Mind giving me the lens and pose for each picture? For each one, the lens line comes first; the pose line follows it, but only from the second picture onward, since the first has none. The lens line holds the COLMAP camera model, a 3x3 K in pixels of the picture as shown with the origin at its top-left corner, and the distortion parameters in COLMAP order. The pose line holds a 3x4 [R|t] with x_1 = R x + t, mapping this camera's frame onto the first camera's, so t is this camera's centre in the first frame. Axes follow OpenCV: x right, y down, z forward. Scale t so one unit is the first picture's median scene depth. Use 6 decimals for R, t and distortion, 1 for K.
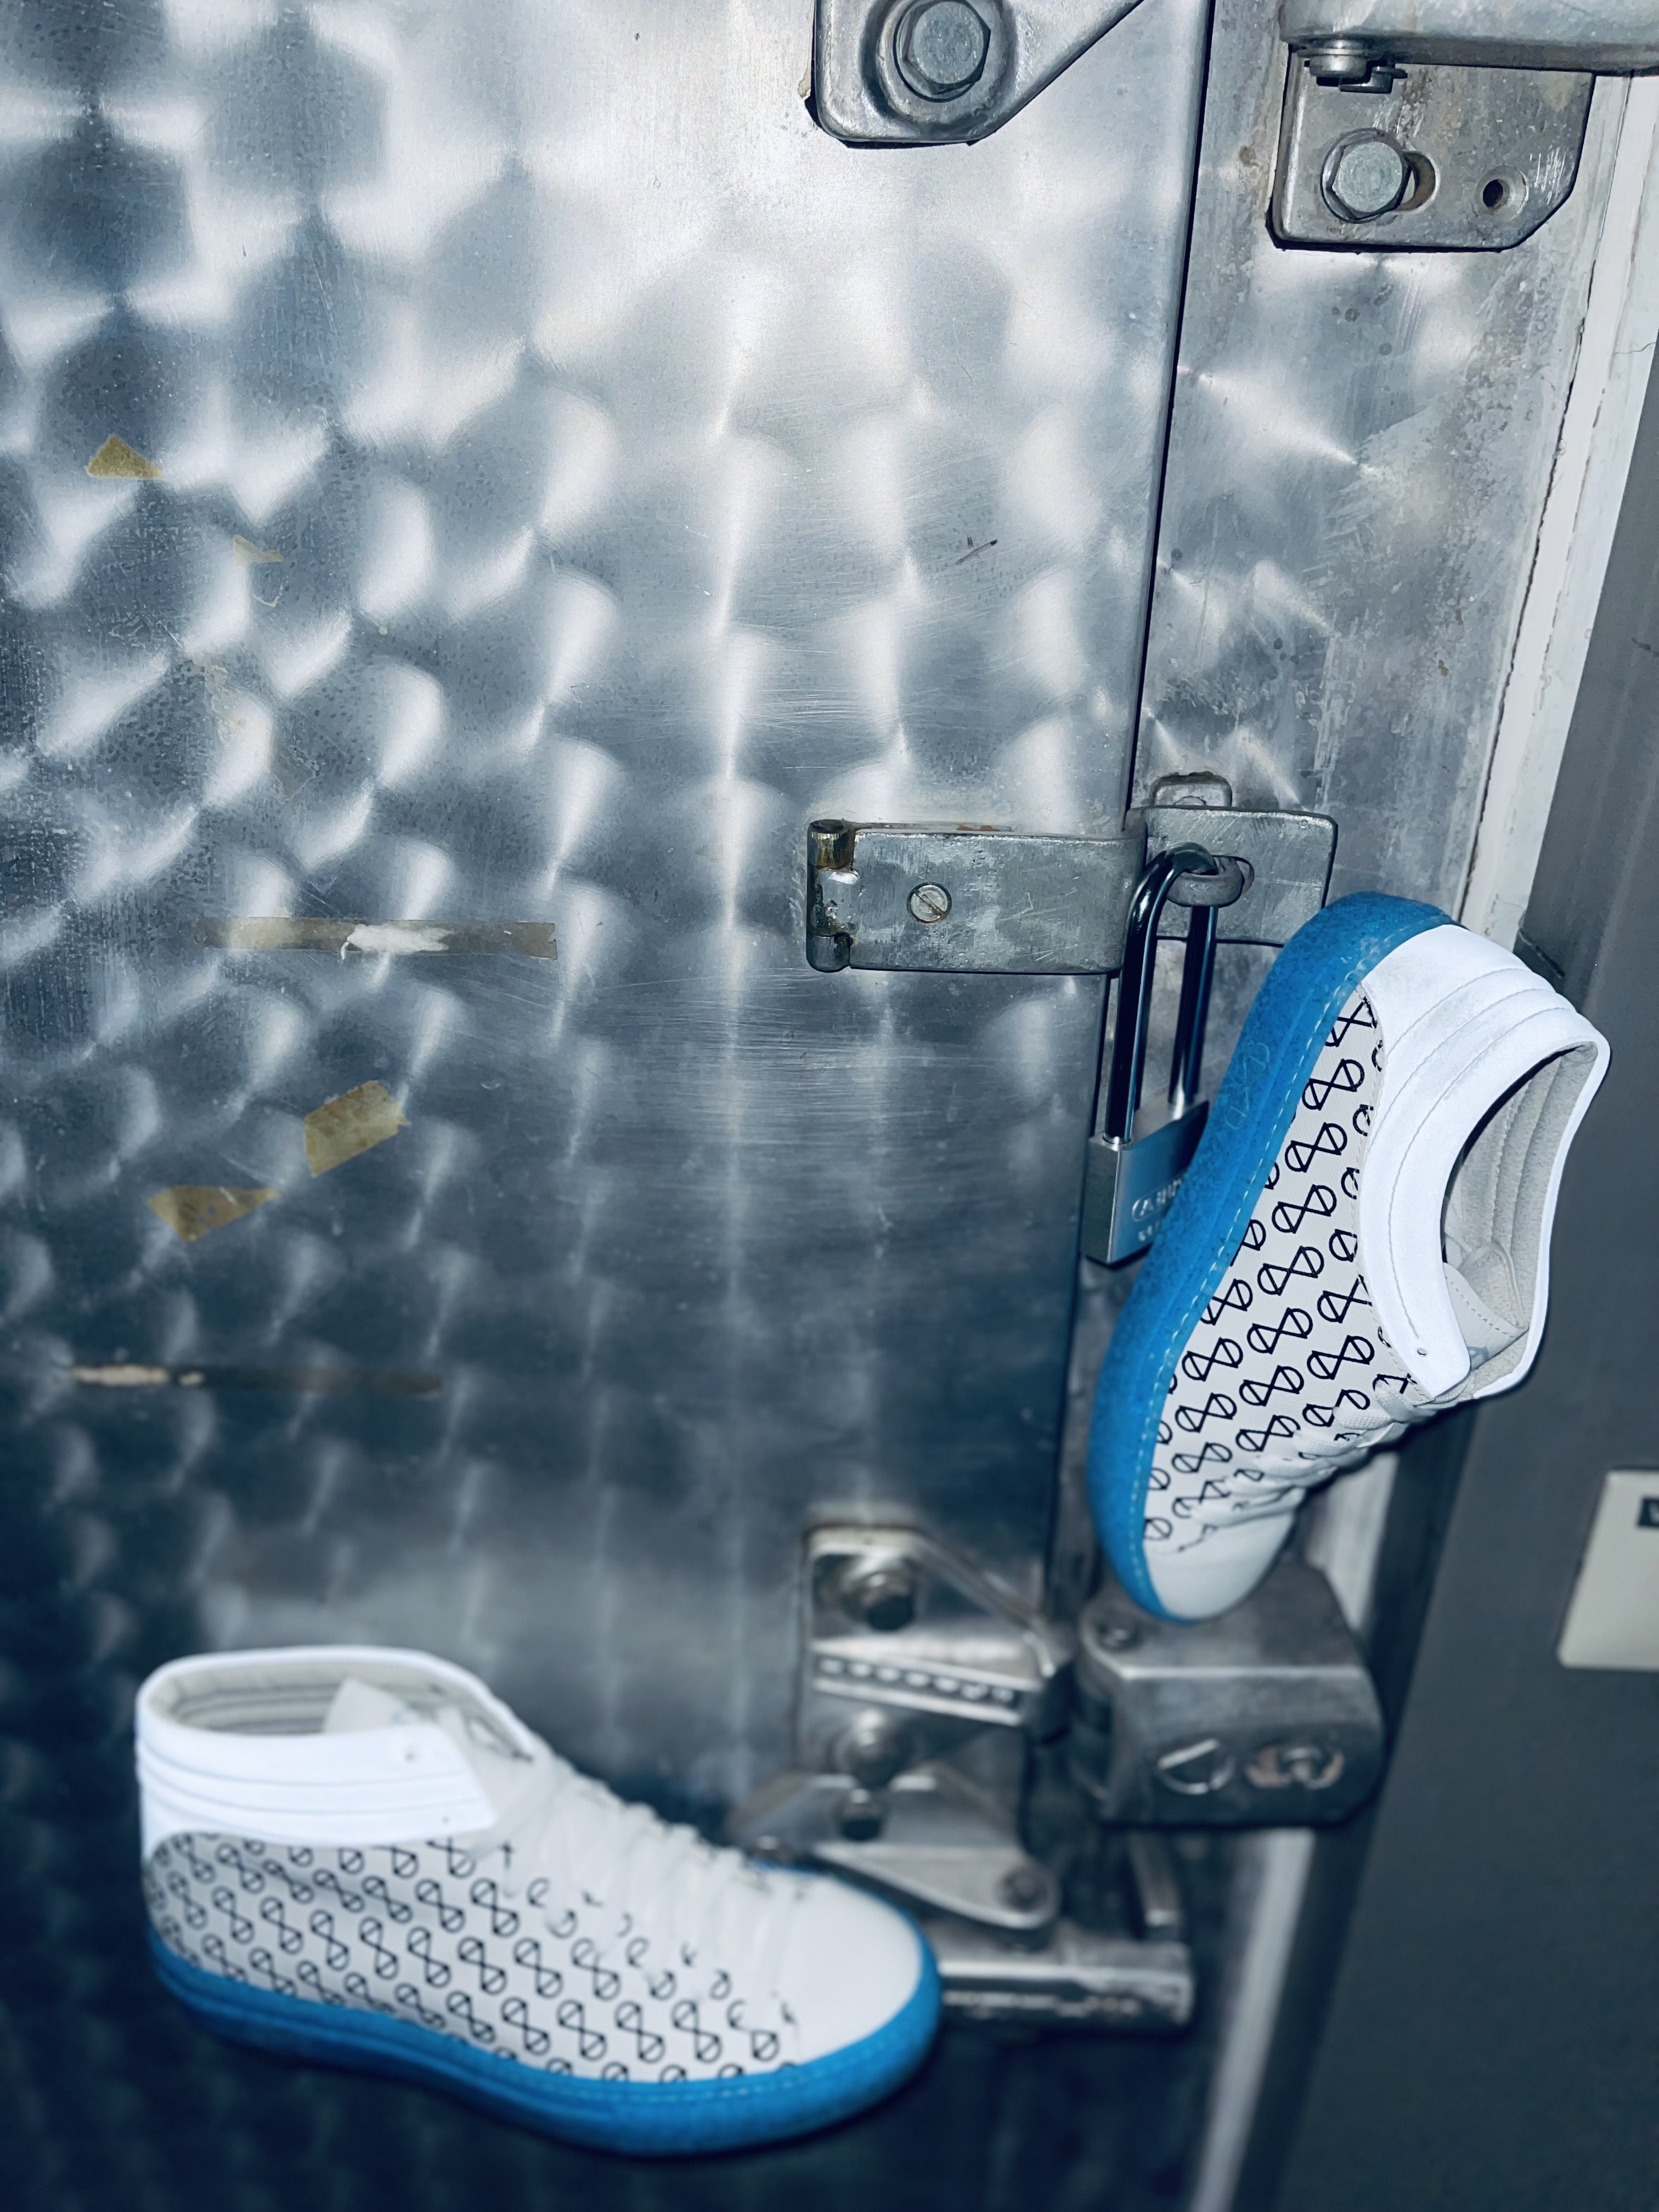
lens RADIAL K [[1662.8, 0, 828.7], [0, 1662.8, 1101.7], [0, 0, 1]] dist [0.052131, -0.072481]
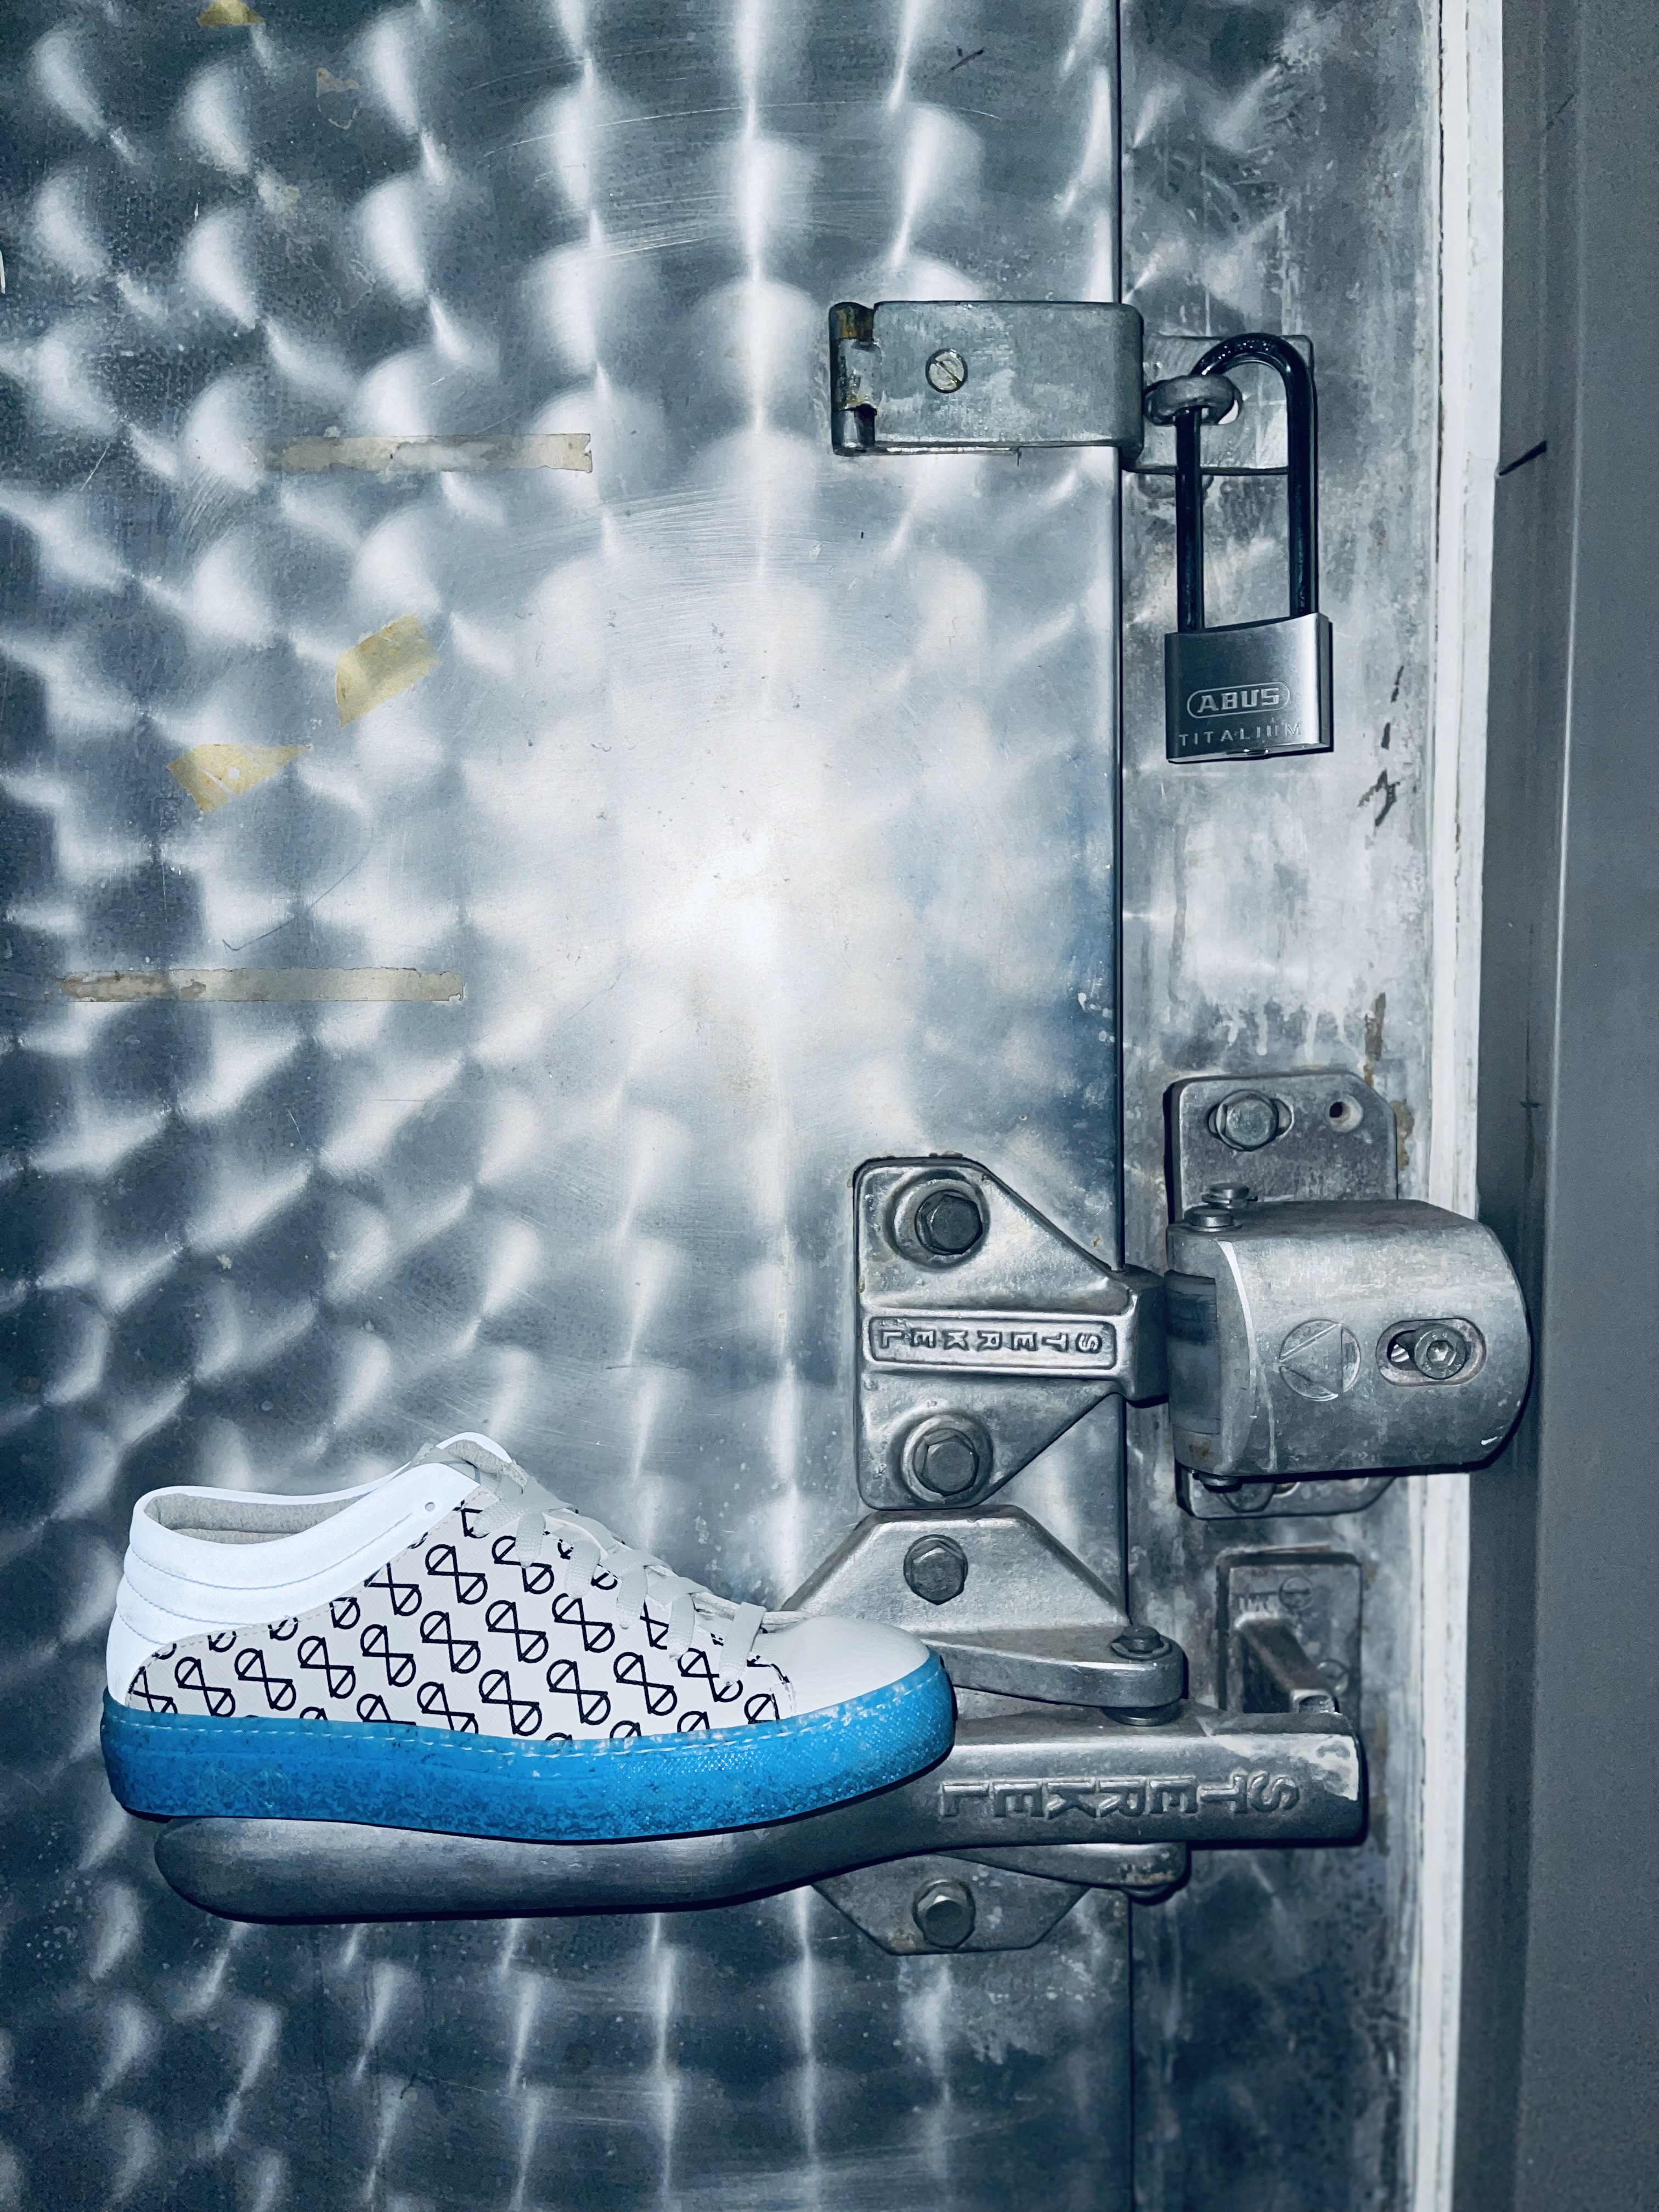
lens RADIAL K [[1662.8, 0, 828.1], [0, 1662.8, 1107.4], [0, 0, 1]] dist [0.052131, -0.072481]
pose [[0.998412, -0.044741, 0.034236, -0.066169], [0.054153, 0.929726, -0.364249, 0.640862], [-0.015533, 0.365525, 0.930672, 0.161411]]
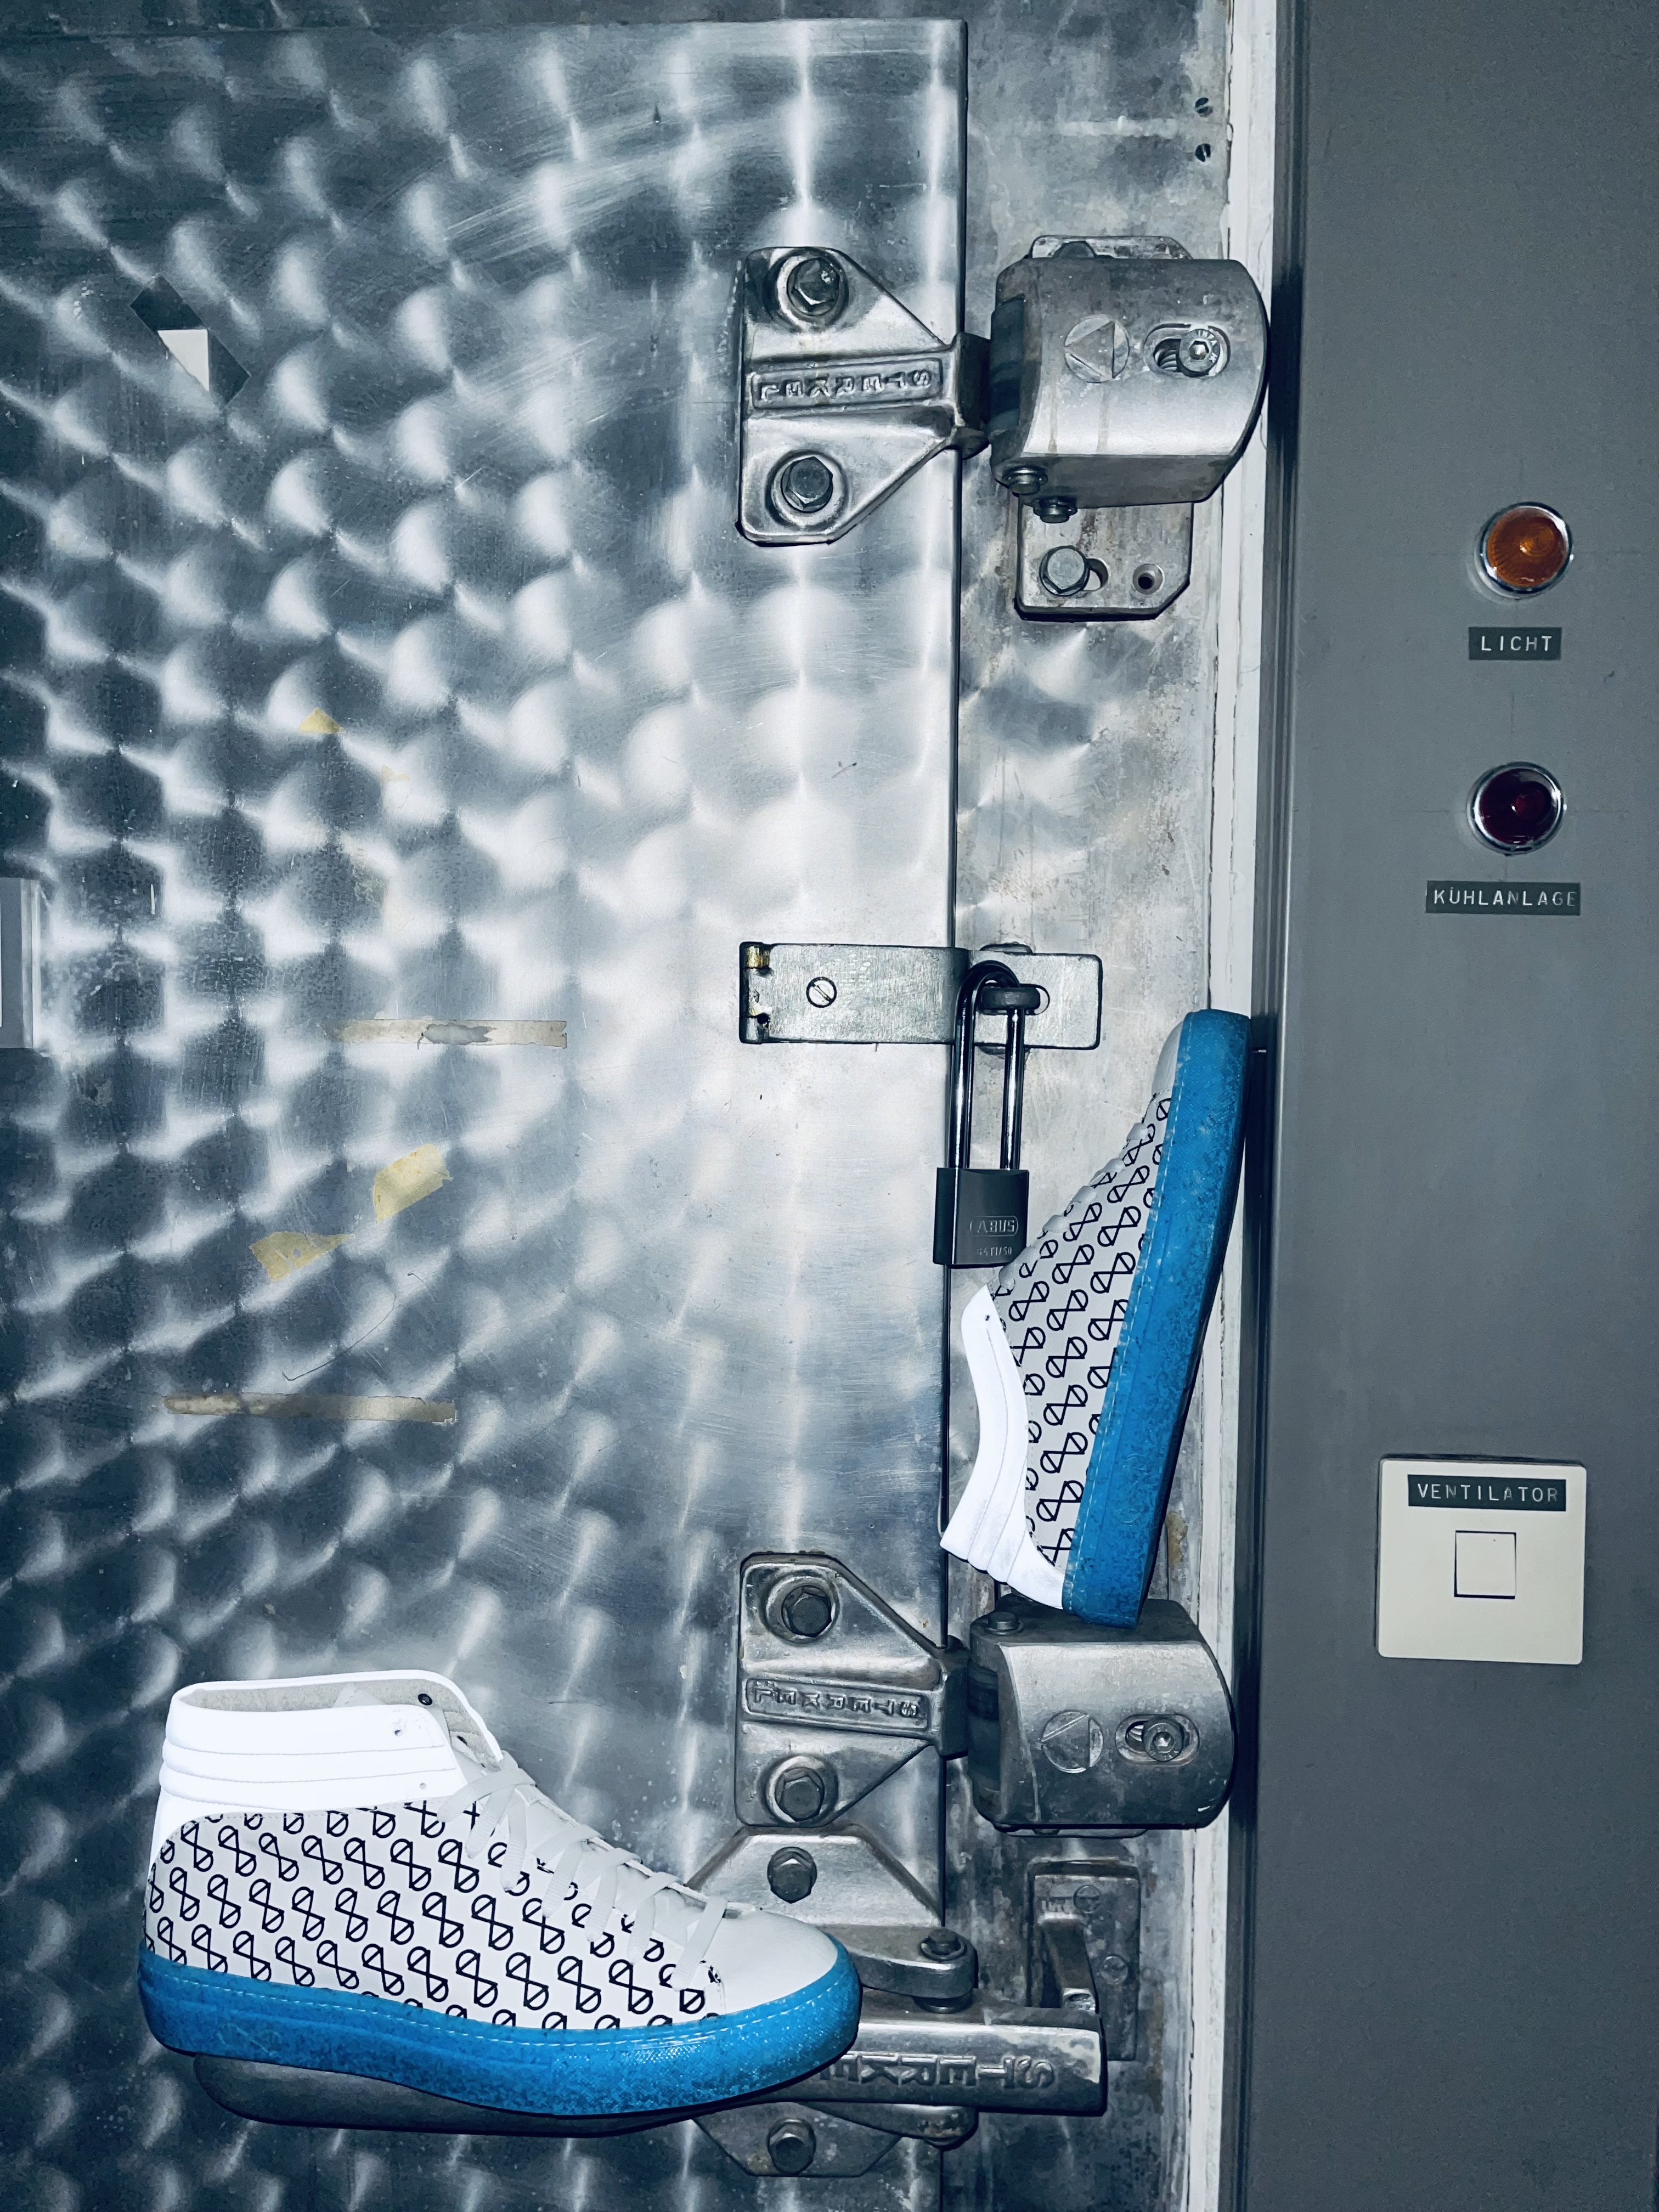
lens RADIAL K [[1662.8, 0, 815.1], [0, 1662.8, 1113.0], [0, 0, 1]] dist [0.052131, -0.072481]
pose [[0.999796, -0.008368, -0.018357, 0.074148], [-0.000035, 0.909206, -0.416346, 0.535658], [0.020174, 0.416262, 0.909021, -0.263762]]
